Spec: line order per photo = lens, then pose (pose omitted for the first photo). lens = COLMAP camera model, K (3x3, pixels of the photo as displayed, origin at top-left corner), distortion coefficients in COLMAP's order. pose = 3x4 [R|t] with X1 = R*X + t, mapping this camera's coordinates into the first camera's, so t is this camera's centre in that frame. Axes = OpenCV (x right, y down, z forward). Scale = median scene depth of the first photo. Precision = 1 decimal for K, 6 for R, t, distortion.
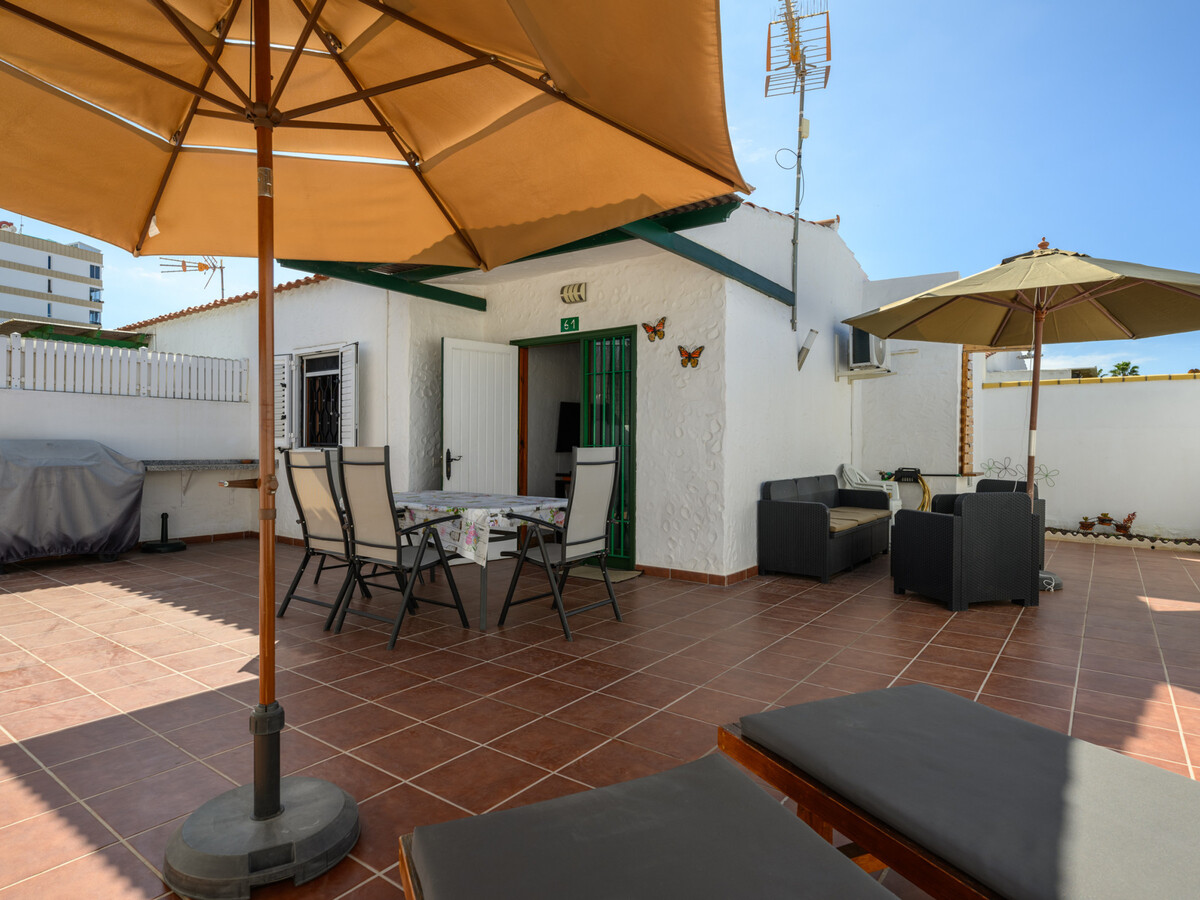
lens RADIAL K [[680.4, 0, 600.1], [0, 680.4, 445.7], [0, 0, 1]] dist [-0.000814, -0.001440]
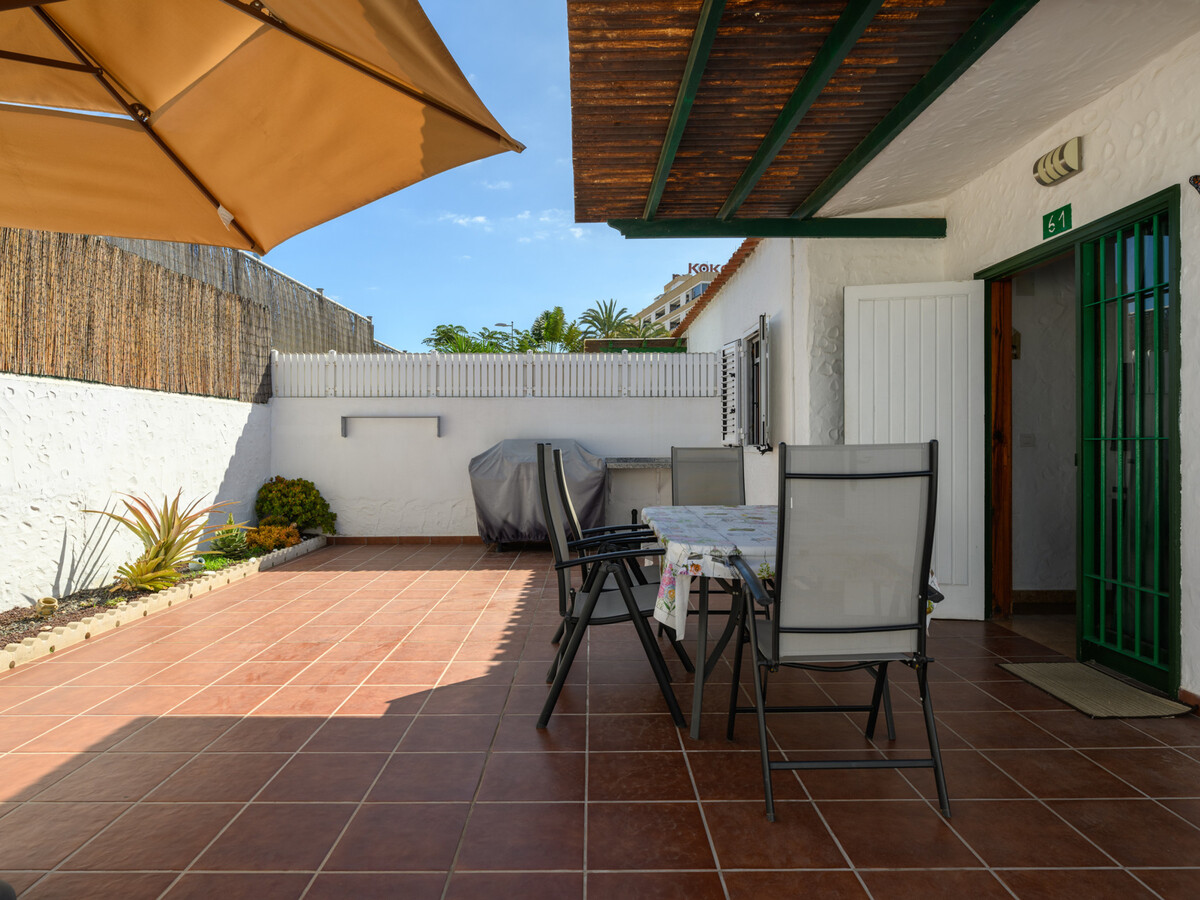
lens RADIAL K [[700.5, 0, 586.0], [0, 700.5, 437.1], [0, 0, 1]] dist [-0.001344, 0.000777]
pose [[0.594504, -0.013898, -0.803973, 0.184849], [0.008819, 0.999903, -0.010765, 0.000988], [0.804045, -0.000690, 0.594569, 0.348299]]
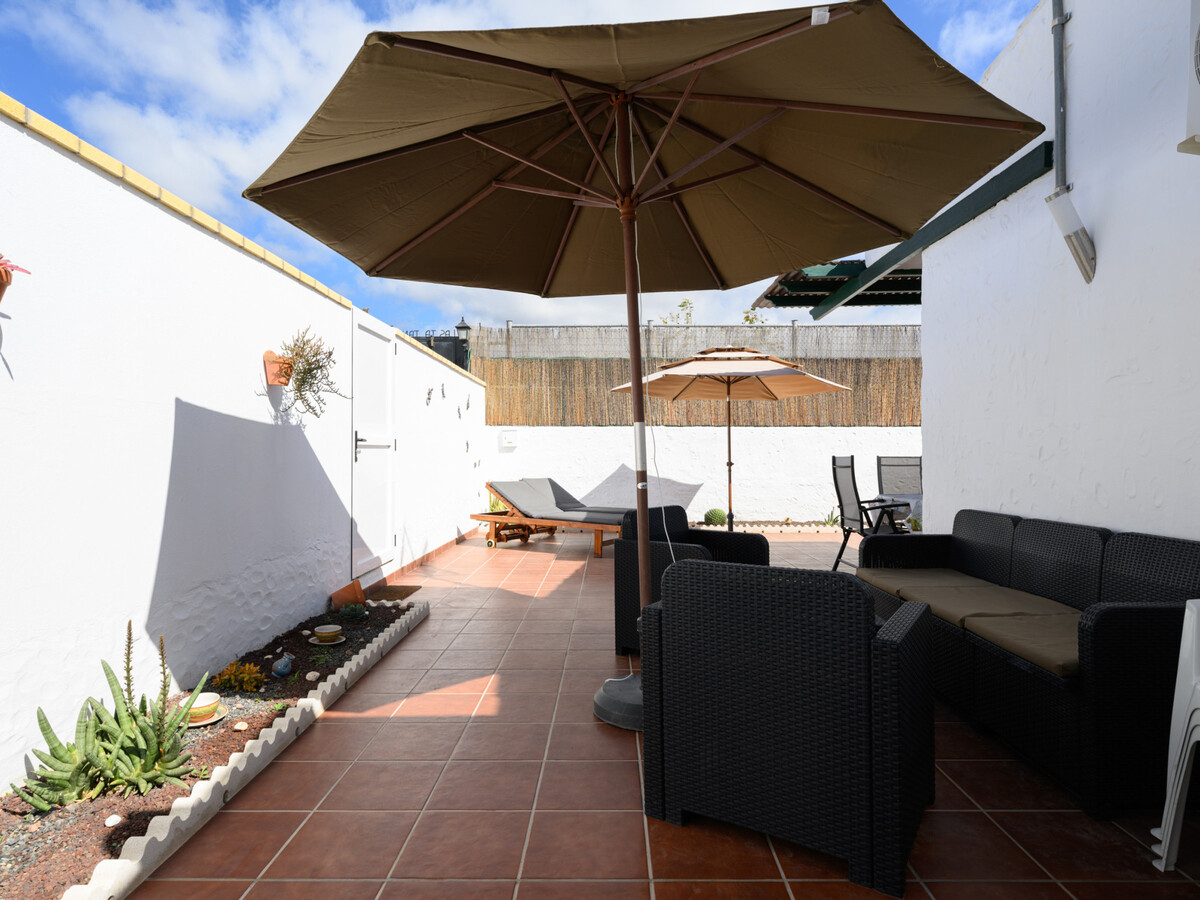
lens RADIAL K [[684.8, 0, 600.0], [0, 684.8, 450.0], [0, 0, 1]] dist [-0.001630, -0.000617]
pose [[-0.810057, -0.008600, -0.586288, 0.848343], [-0.003151, 0.999942, -0.010314, 0.004030], [0.586343, -0.006508, -0.810037, 1.230574]]
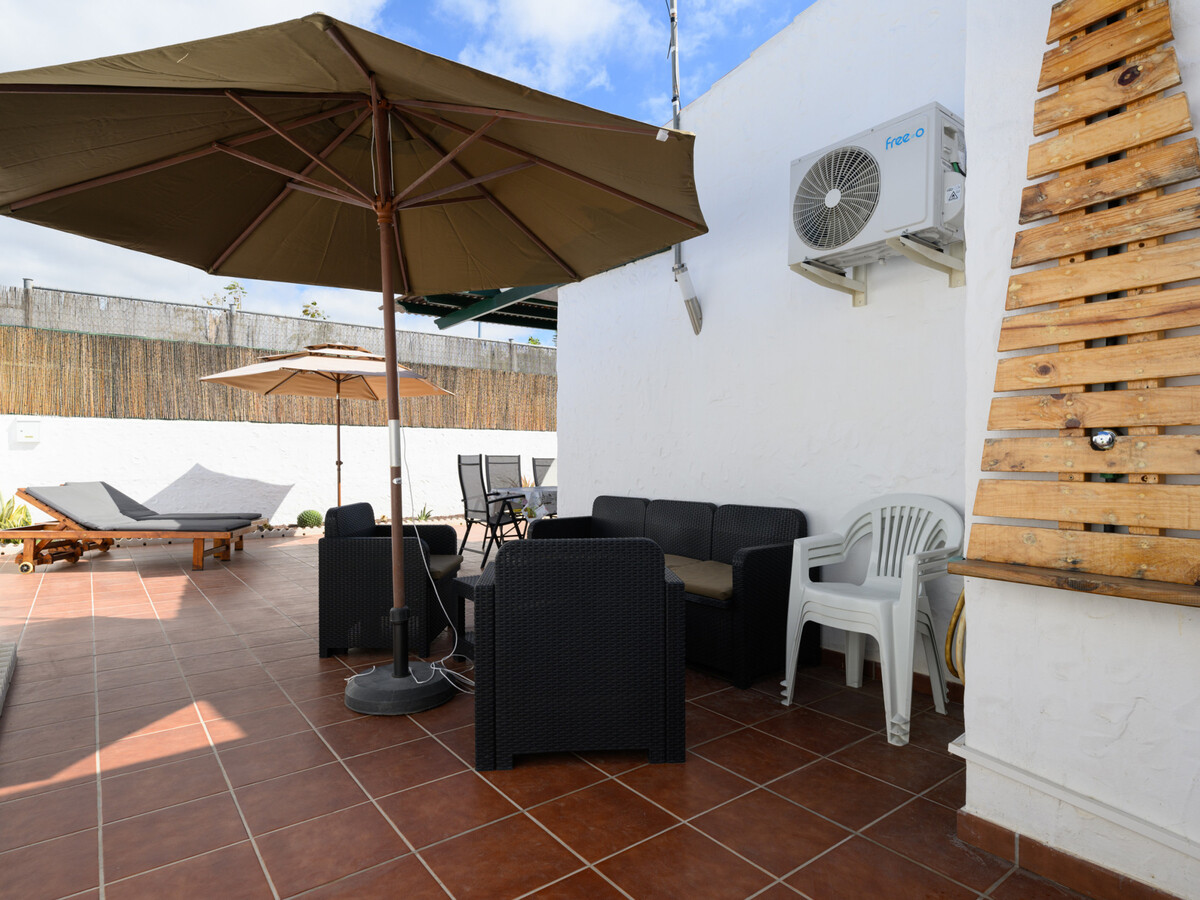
lens RADIAL K [[676.4, 0, 604.9], [0, 676.4, 446.6], [0, 0, 1]] dist [-0.004138, 0.001353]
pose [[-0.269827, -0.017902, -0.962742, 0.973488], [-0.002987, 0.999838, -0.017754, 0.007027], [0.962904, -0.001915, -0.269837, 1.140559]]
